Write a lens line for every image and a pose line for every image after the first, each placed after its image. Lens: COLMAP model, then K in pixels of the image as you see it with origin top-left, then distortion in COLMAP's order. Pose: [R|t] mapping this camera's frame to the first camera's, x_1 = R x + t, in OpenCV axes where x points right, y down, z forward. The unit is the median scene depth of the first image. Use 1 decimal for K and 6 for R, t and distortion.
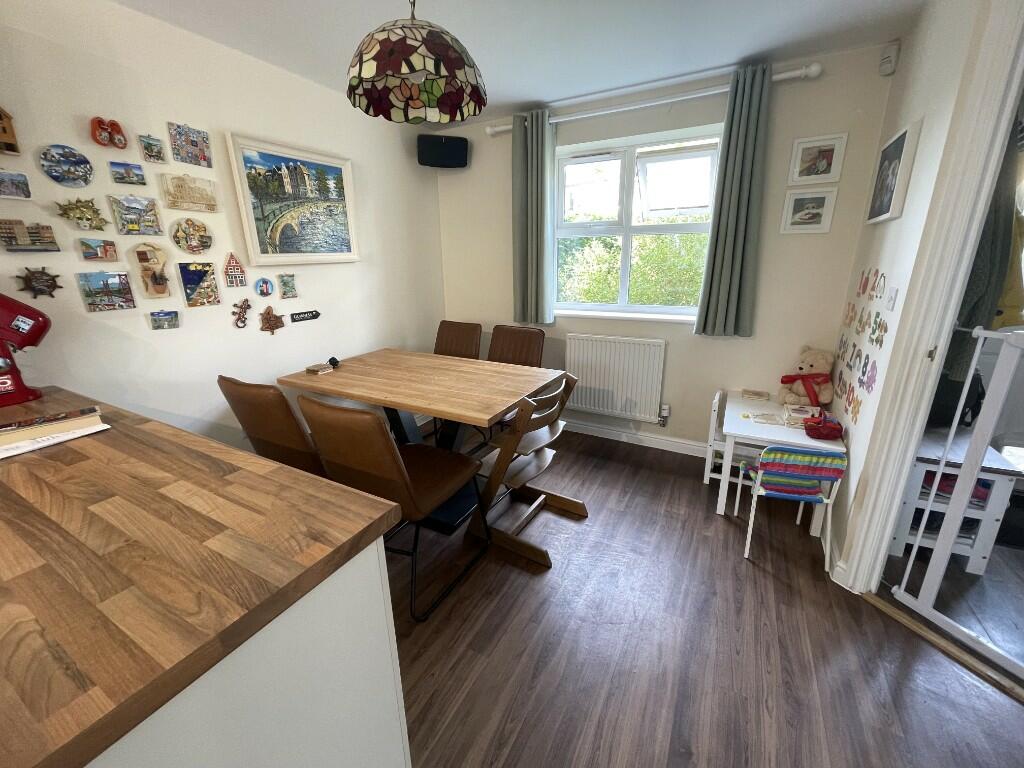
lens RADIAL K [[412.6, 0, 509.9], [0, 412.6, 383.7], [0, 0, 1]] dist [0.004029, -0.001718]
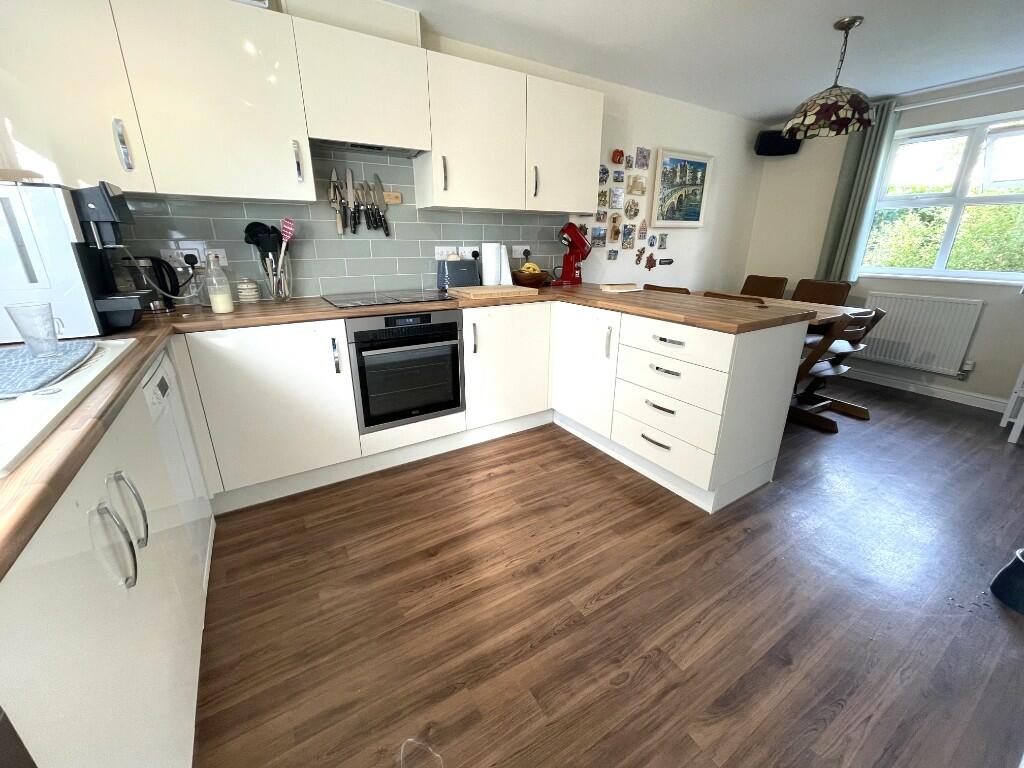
lens RADIAL K [[412.6, 0, 510.3], [0, 412.6, 382.6], [0, 0, 1]] dist [0.004029, -0.001718]
pose [[0.870694, 0.176127, -0.459208, -0.265820], [-0.158622, 0.984349, 0.076782, 0.331672], [0.465545, 0.005987, 0.885004, -0.835187]]
